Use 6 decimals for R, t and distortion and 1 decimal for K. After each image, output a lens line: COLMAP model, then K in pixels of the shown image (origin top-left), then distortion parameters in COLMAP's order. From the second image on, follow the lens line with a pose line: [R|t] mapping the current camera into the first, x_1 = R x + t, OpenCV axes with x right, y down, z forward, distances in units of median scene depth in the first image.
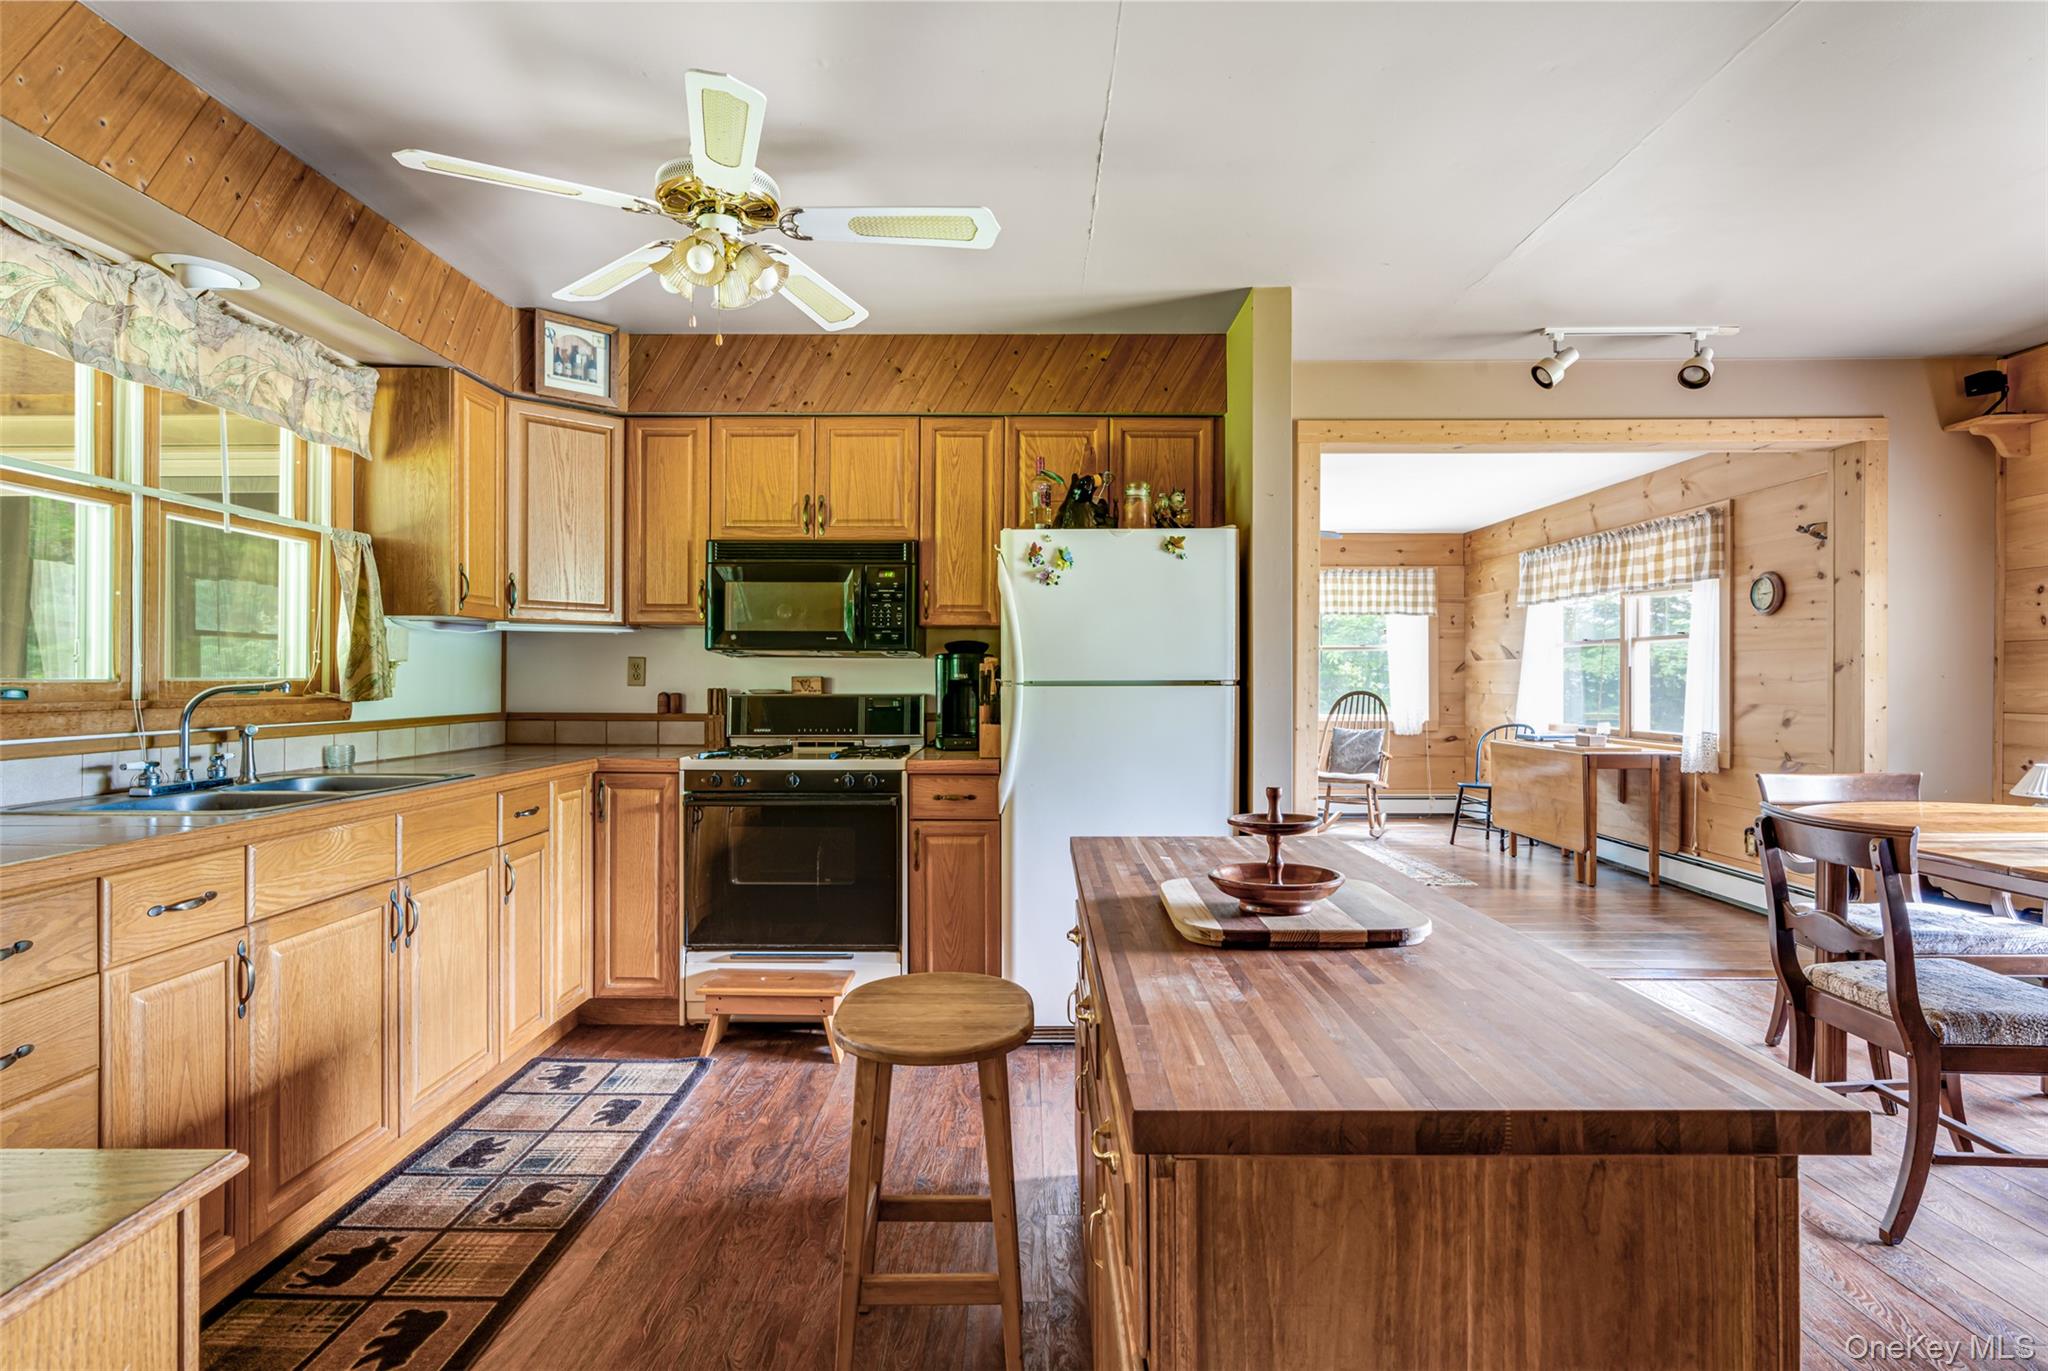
lens RADIAL K [[1032.0, 0, 1017.8], [0, 1032.0, 680.5], [0, 0, 1]] dist [-0.009573, 0.007480]
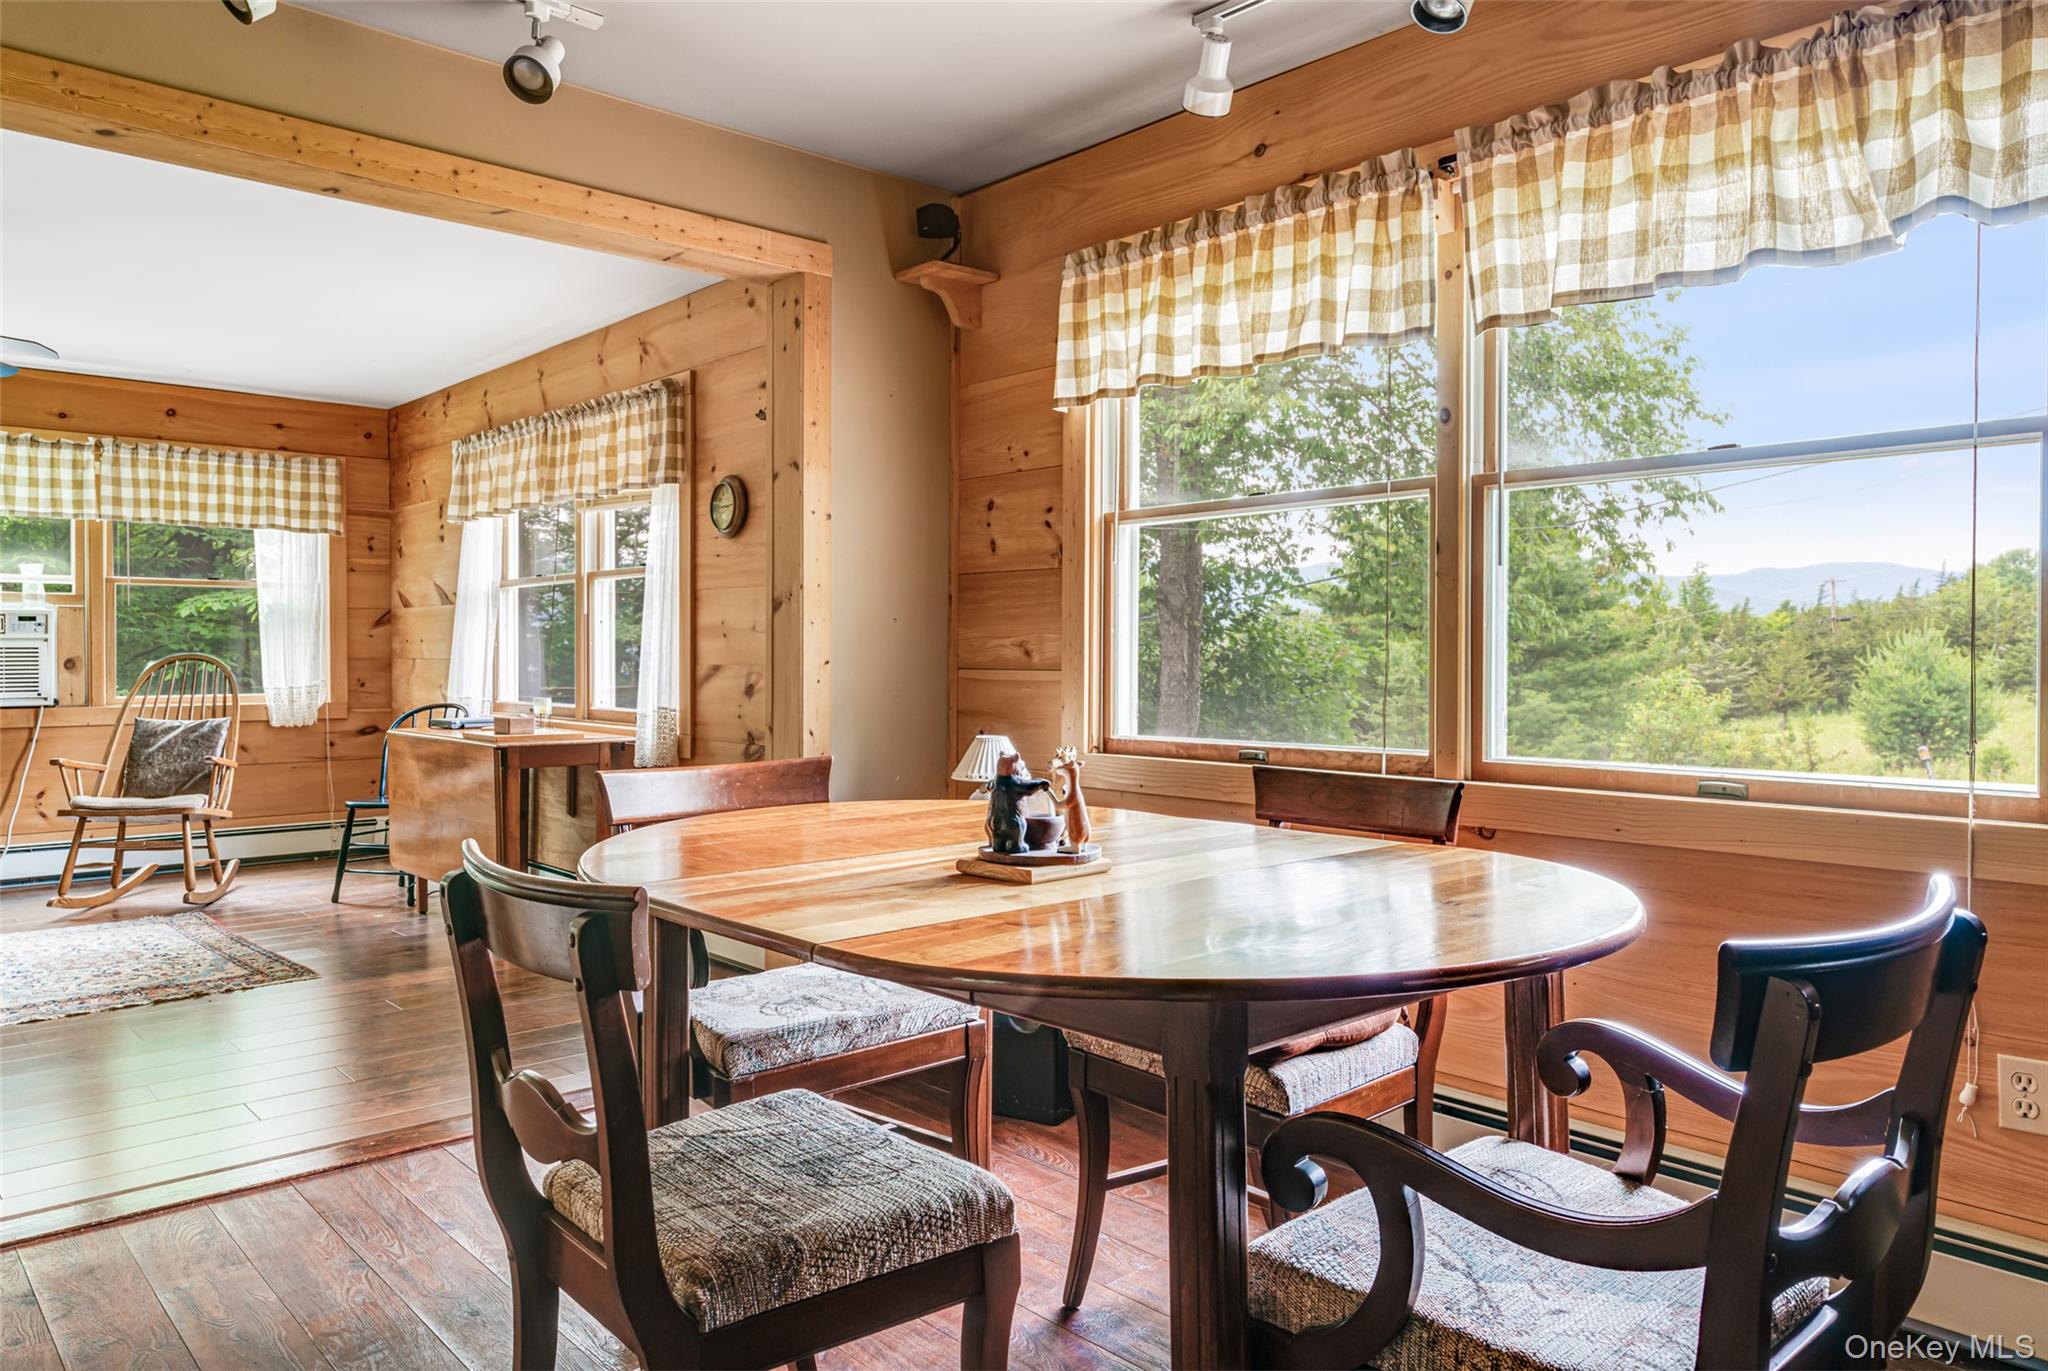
lens RADIAL K [[1362.6, 0, 1017.5], [0, 1362.6, 665.6], [0, 0, 1]] dist [-0.001549, 0.001704]
pose [[0.734645, -0.004557, 0.678437, 0.310594], [-0.000926, 0.999970, 0.007719, 0.021063], [-0.678451, -0.006299, 0.734618, 0.236061]]
